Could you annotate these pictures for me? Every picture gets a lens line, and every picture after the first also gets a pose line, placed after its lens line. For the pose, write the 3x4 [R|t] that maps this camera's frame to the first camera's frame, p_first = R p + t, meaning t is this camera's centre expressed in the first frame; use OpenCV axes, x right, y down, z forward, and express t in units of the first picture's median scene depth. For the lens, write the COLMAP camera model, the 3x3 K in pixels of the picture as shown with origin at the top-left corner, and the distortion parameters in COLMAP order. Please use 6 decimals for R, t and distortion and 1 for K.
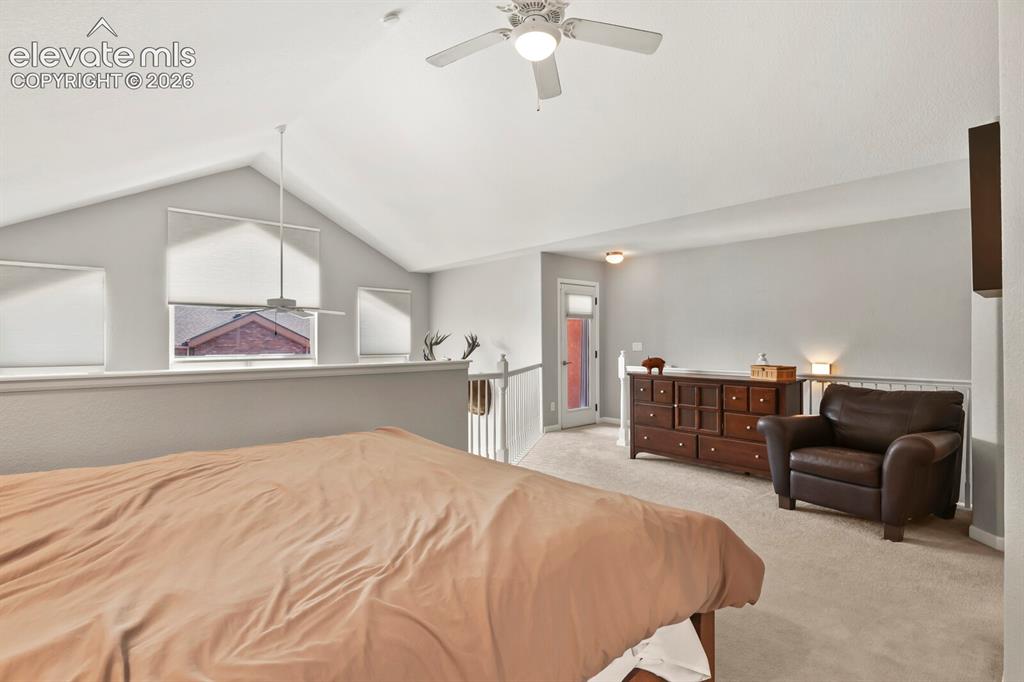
lens RADIAL K [[499.5, 0, 519.7], [0, 499.5, 341.1], [0, 0, 1]] dist [-0.000901, -0.008139]
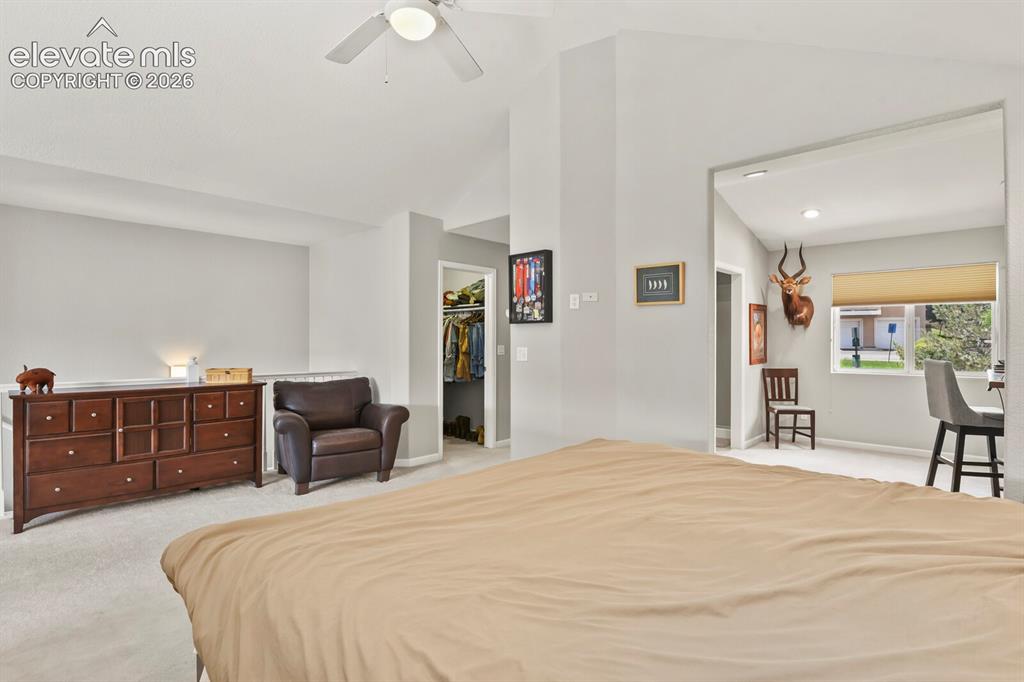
lens RADIAL K [[499.5, 0, 519.7], [0, 499.5, 341.1], [0, 0, 1]] dist [-0.000901, -0.008139]
pose [[-0.083835, 0.002077, 0.996478, -0.509745], [-0.006258, 0.999977, -0.002611, -0.005415], [-0.996460, -0.006455, -0.083820, 0.502649]]
